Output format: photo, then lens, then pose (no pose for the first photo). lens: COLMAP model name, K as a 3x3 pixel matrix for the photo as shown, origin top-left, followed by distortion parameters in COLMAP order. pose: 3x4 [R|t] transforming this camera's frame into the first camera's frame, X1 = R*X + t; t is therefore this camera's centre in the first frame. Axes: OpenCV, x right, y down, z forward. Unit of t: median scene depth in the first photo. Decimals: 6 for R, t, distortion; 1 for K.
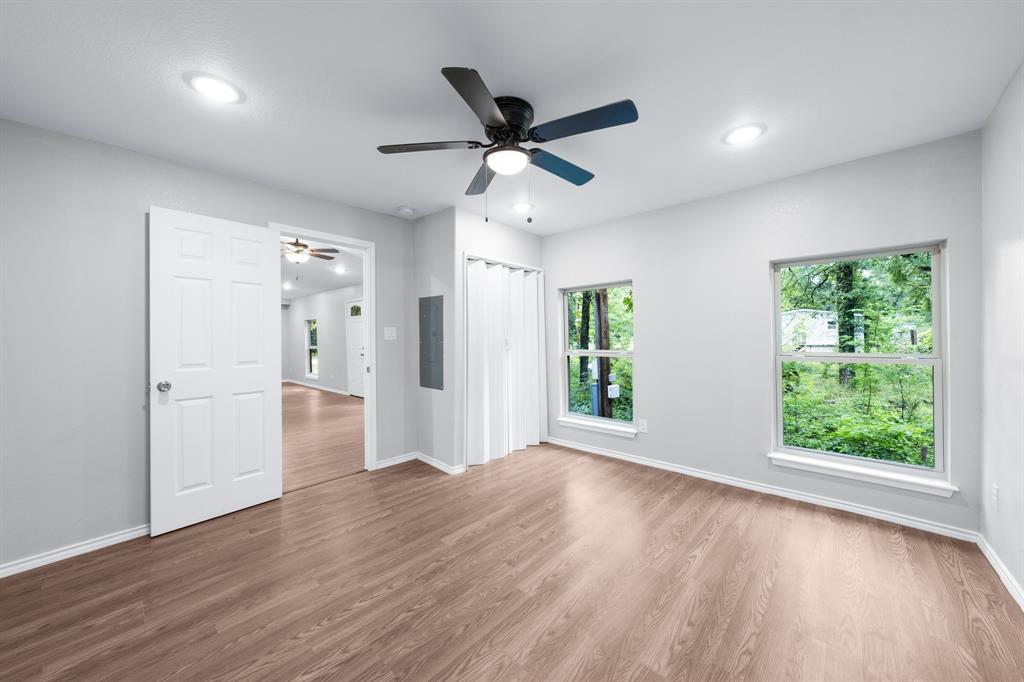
lens RADIAL K [[367.4, 0, 514.3], [0, 367.4, 334.8], [0, 0, 1]] dist [0.005721, 0.000042]
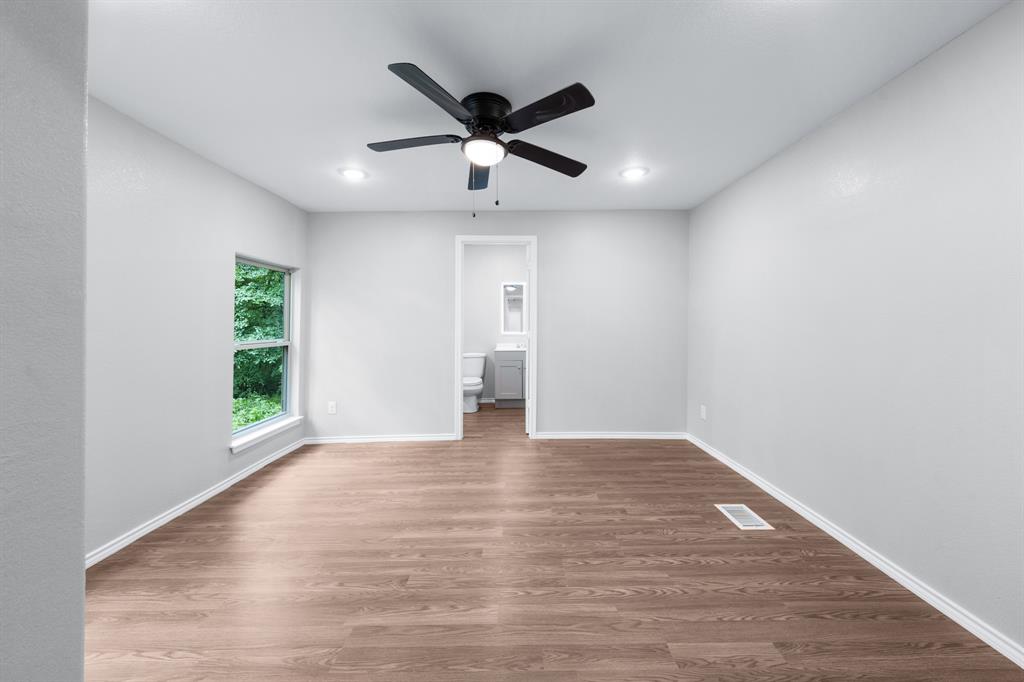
lens RADIAL K [[365.5, 0, 511.2], [0, 365.5, 330.0], [0, 0, 1]] dist [0.002103, 0.000092]
pose [[-0.665042, 0.002157, 0.746803, -0.634324], [0.009621, 0.999938, 0.005679, 0.014570], [-0.746744, 0.010962, -0.665021, 1.251400]]
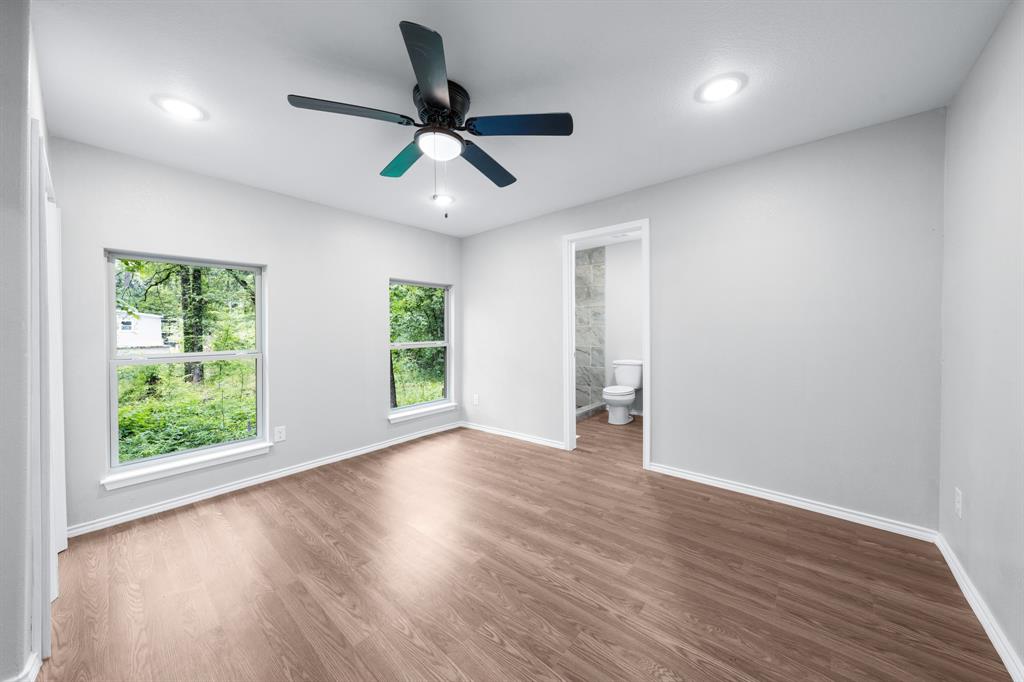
lens RADIAL K [[345.2, 0, 515.9], [0, 345.2, 339.1], [0, 0, 1]] dist [-0.000727, 0.000005]
pose [[-0.031753, -0.017916, 0.999335, -0.708108], [0.009084, 0.999793, 0.018213, 0.010486], [-0.999454, 0.009657, -0.031584, 0.644343]]
